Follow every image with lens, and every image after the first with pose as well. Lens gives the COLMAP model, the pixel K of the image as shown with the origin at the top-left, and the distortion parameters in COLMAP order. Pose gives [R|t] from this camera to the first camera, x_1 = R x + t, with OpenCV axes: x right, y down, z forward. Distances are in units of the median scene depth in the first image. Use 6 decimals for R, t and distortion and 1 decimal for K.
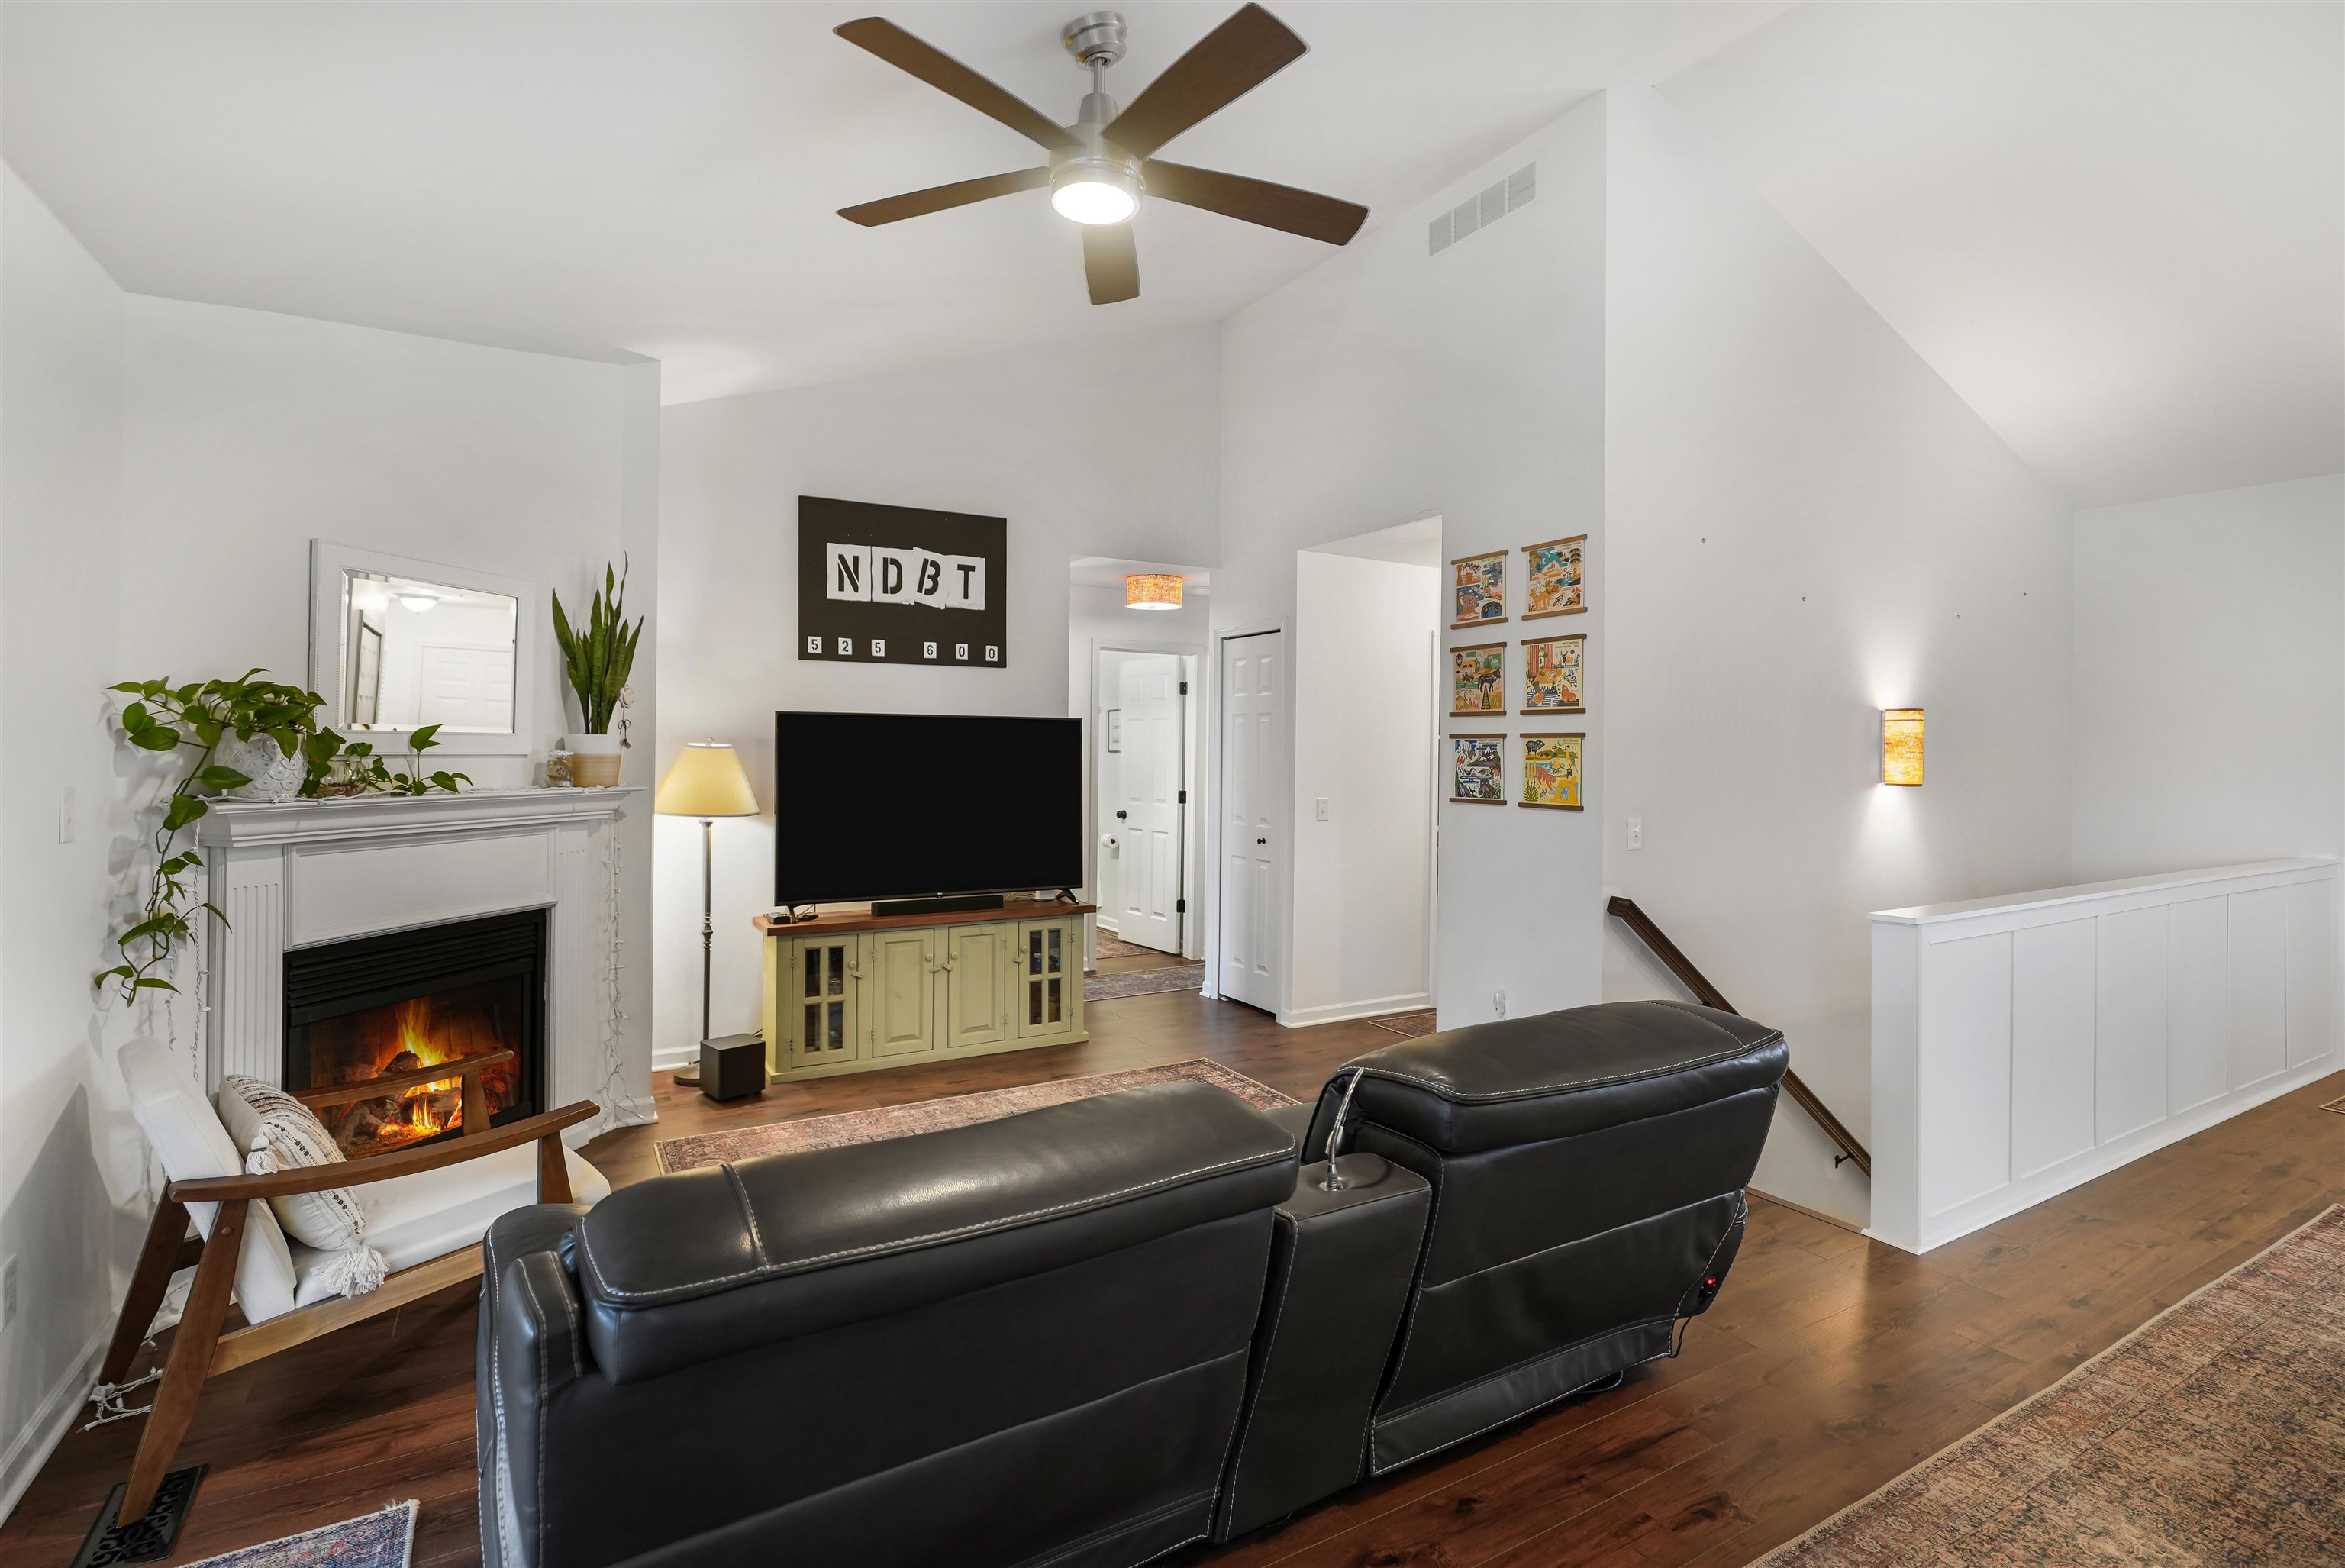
lens RADIAL K [[1109.3, 0, 1174.8], [0, 1109.3, 745.7], [0, 0, 1]] dist [-0.004749, -0.000882]
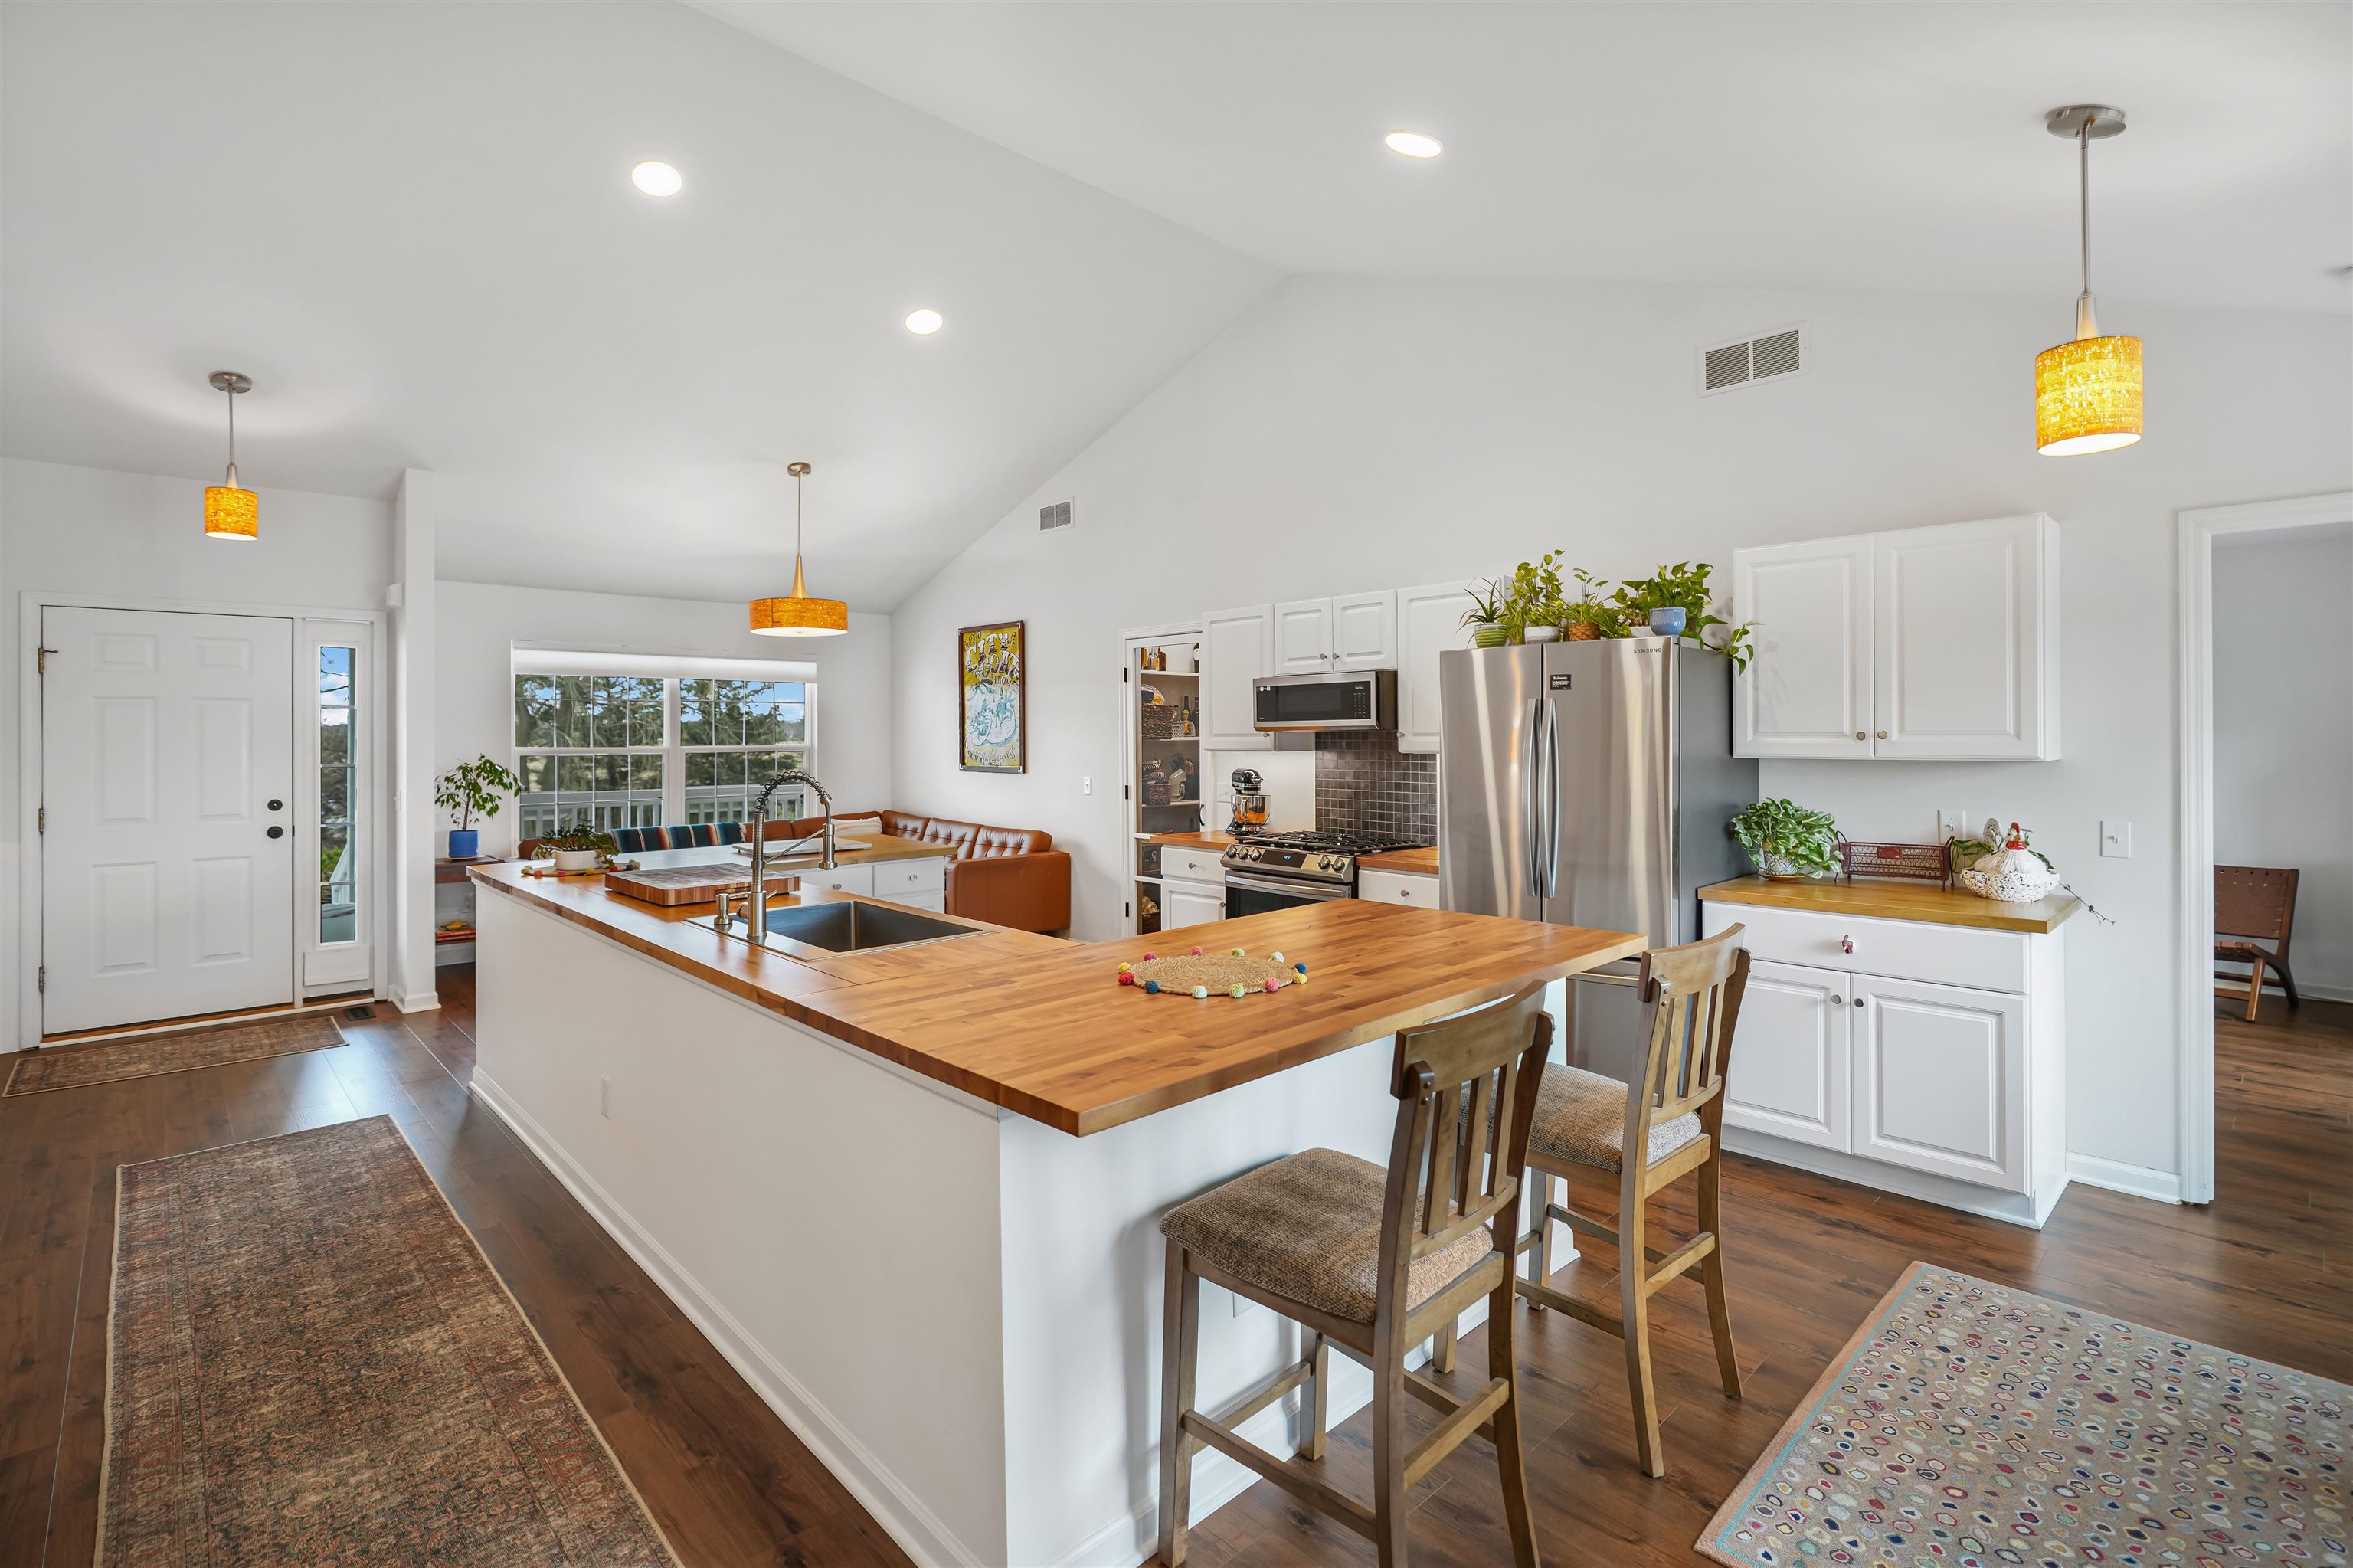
lens RADIAL K [[1088.8, 0, 1204.3], [0, 1088.8, 756.2], [0, 0, 1]] dist [-0.003700, -0.000619]
pose [[-0.244138, -0.028607, 0.969318, -0.153377], [-0.000867, 0.999571, 0.029282, -0.007776], [-0.969740, 0.006309, -0.244058, 0.181068]]
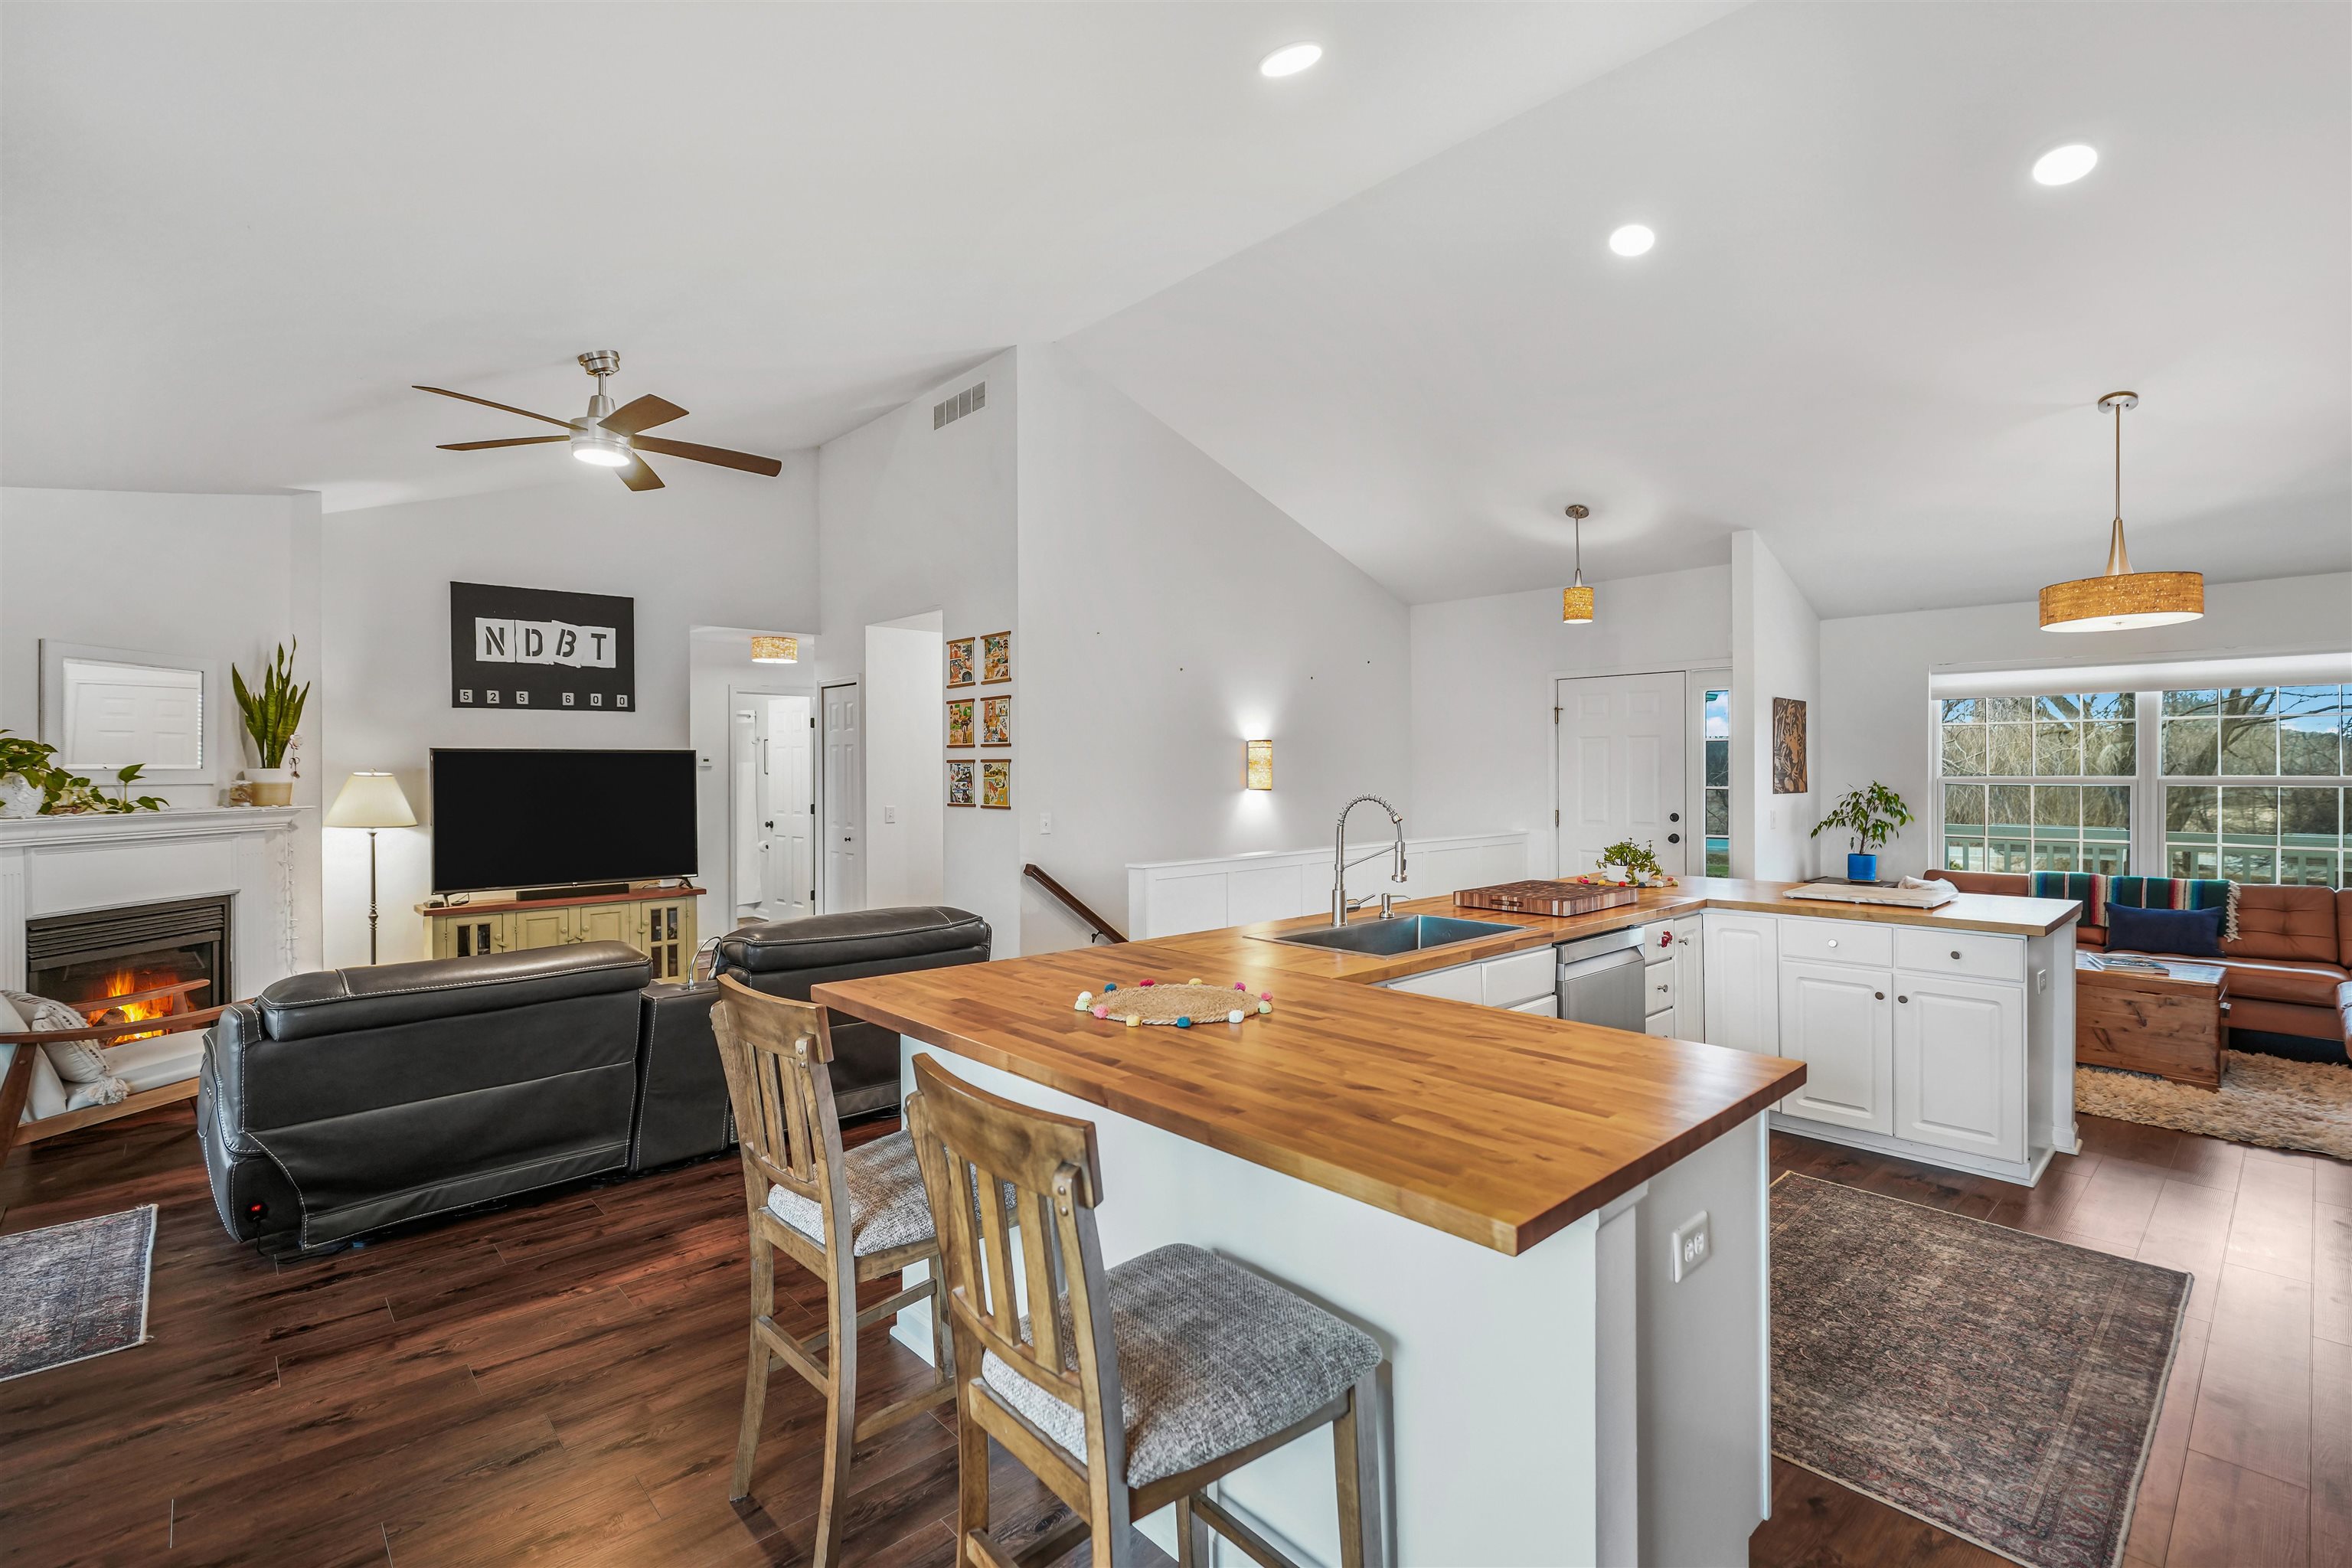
lens RADIAL K [[1074.0, 0, 1179.9], [0, 1074.0, 770.1], [0, 0, 1]] dist [0.002377, 0.000231]
pose [[0.976822, -0.012695, 0.213677, 0.244080], [0.011242, 0.999905, 0.008014, -0.004835], [-0.213758, -0.005426, 0.976872, -0.453127]]
